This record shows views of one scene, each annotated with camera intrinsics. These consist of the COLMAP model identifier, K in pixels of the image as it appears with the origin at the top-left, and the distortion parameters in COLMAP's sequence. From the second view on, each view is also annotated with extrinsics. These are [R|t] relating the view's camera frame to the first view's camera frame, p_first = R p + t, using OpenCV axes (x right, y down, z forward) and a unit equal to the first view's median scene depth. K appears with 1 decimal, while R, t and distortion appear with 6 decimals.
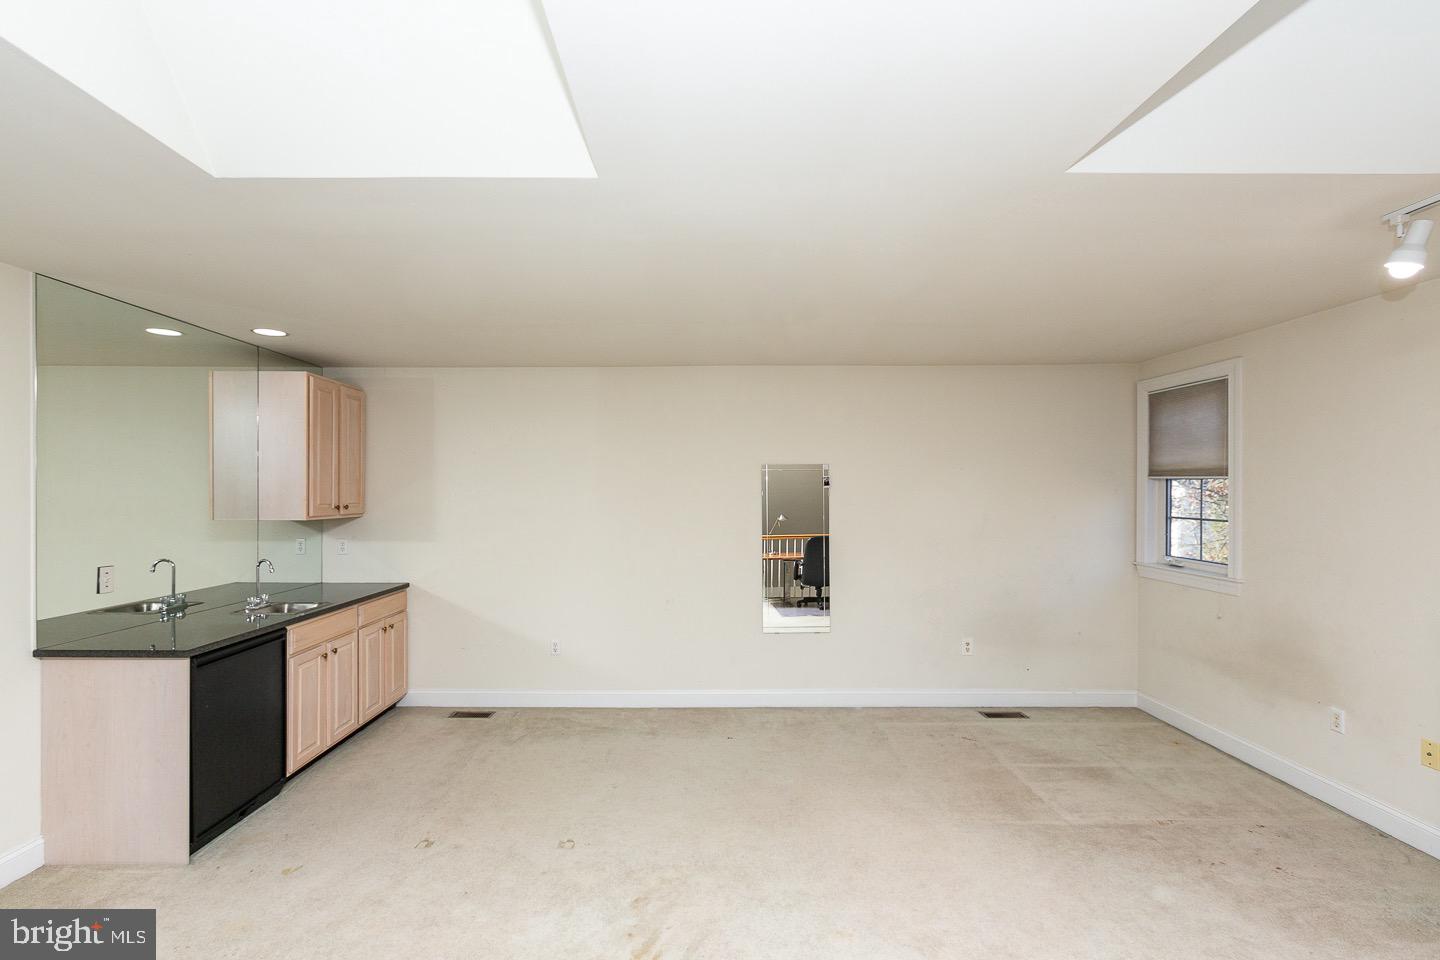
lens RADIAL K [[657.4, 0, 715.7], [0, 657.4, 495.4], [0, 0, 1]] dist [-0.000286, -0.000691]
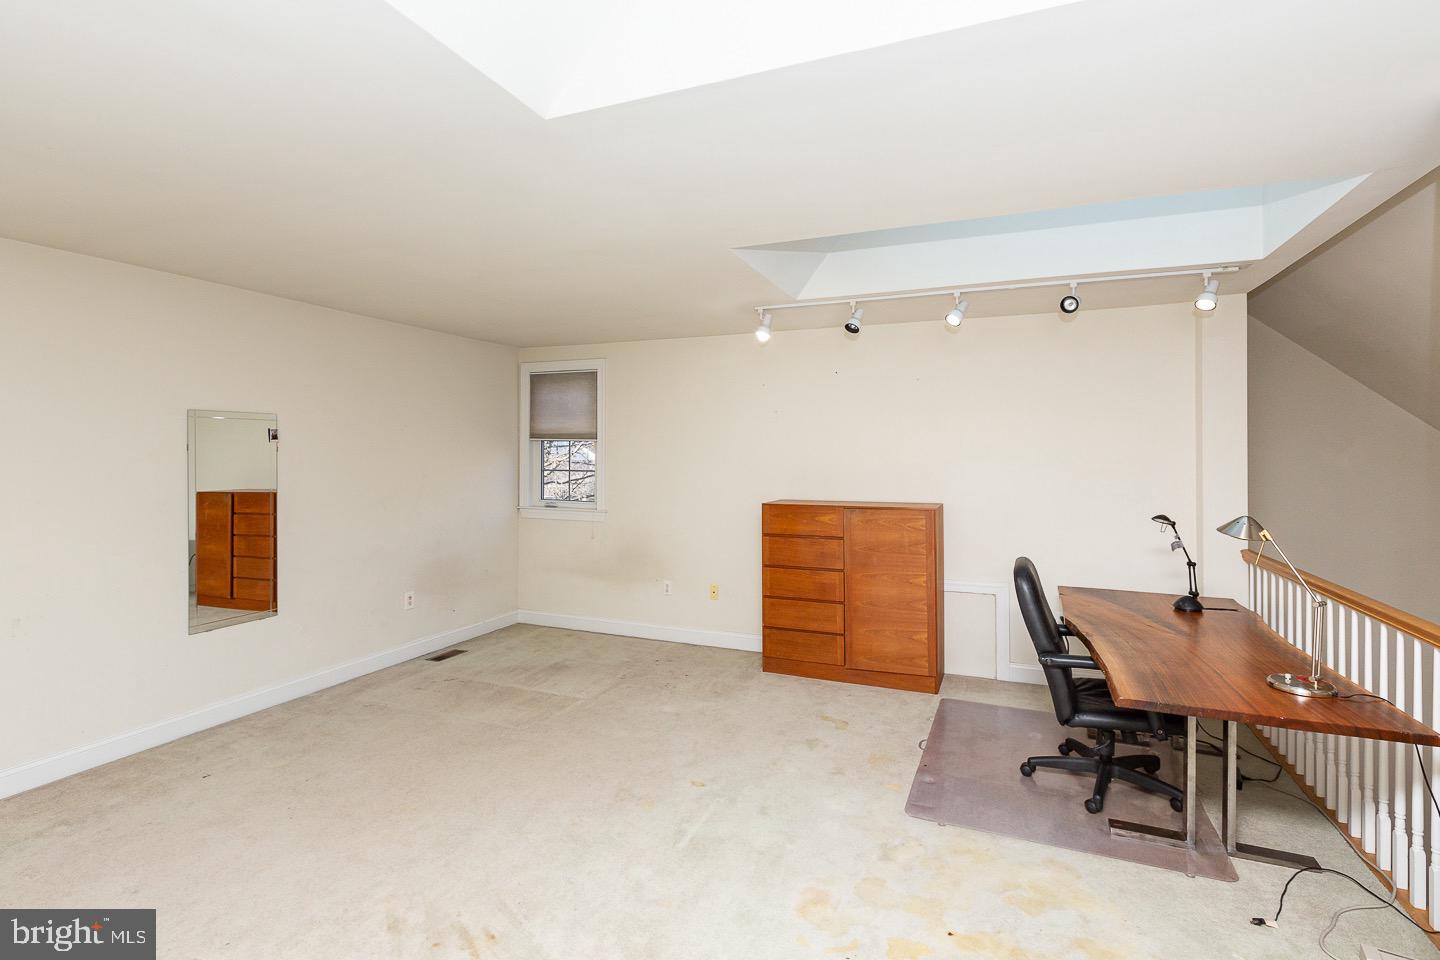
lens RADIAL K [[674.0, 0, 721.7], [0, 674.0, 453.1], [0, 0, 1]] dist [0.000883, 0.000003]
pose [[0.392322, 0.004255, 0.919818, -0.441977], [0.003148, 0.999977, -0.005968, 0.009580], [-0.919822, 0.005237, 0.392300, 0.158589]]
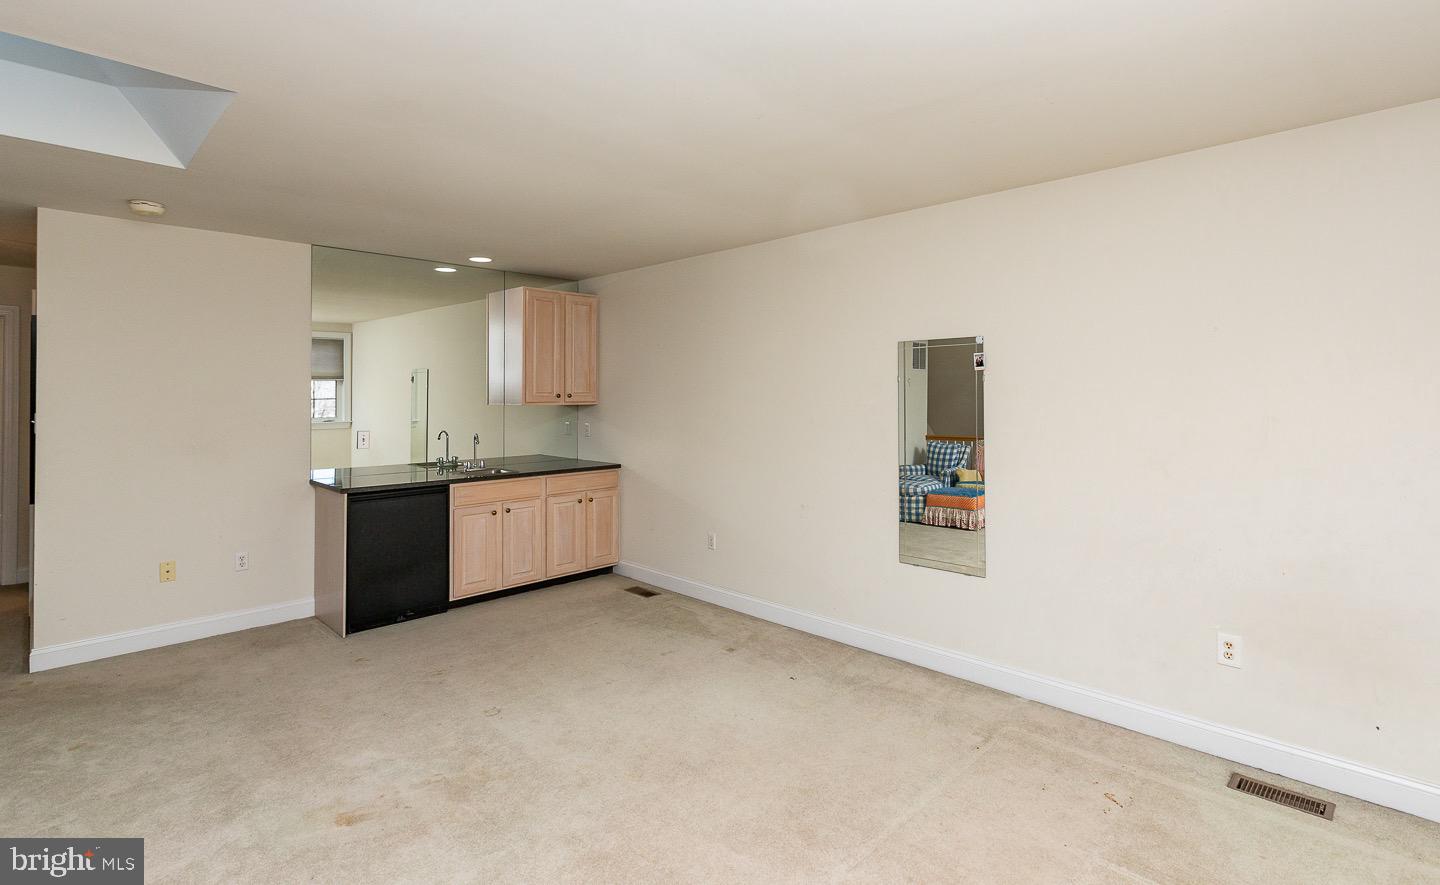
lens RADIAL K [[687.8, 0, 745.5], [0, 687.8, 386.9], [0, 0, 1]] dist [-0.000774, -0.000716]
pose [[0.717114, -0.007708, -0.696914, 0.559679], [-0.002315, 0.999907, -0.013442, 0.018793], [0.696952, 0.011253, 0.717029, 0.332919]]
